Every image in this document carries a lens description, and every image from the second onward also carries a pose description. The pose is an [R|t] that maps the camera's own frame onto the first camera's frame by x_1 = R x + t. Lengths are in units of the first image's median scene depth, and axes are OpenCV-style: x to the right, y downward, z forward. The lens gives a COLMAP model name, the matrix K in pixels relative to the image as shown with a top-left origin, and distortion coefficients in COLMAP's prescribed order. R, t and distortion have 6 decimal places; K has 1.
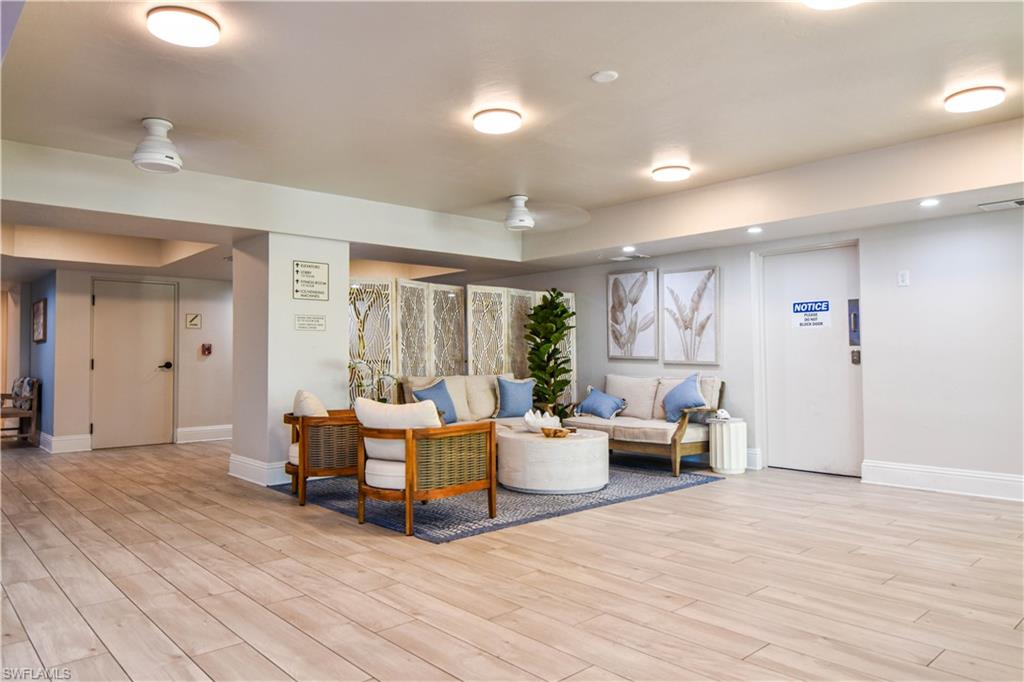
lens RADIAL K [[685.3, 0, 510.6], [0, 685.3, 341.8], [0, 0, 1]] dist [0.009678, 0.000617]
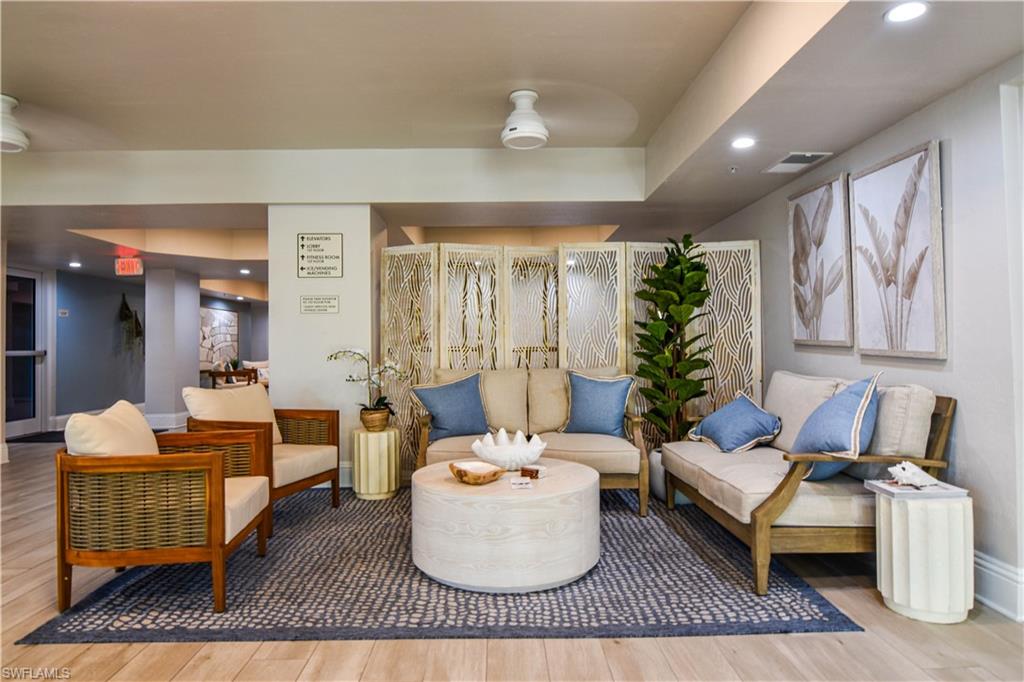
lens RADIAL K [[620.6, 0, 512.2], [0, 620.6, 339.6], [0, 0, 1]] dist [-0.017395, -0.000047]
pose [[0.755695, -0.006548, -0.654890, 0.345629], [0.020595, 0.999693, 0.013770, 0.009074], [0.654599, -0.023894, 0.755598, 0.497897]]
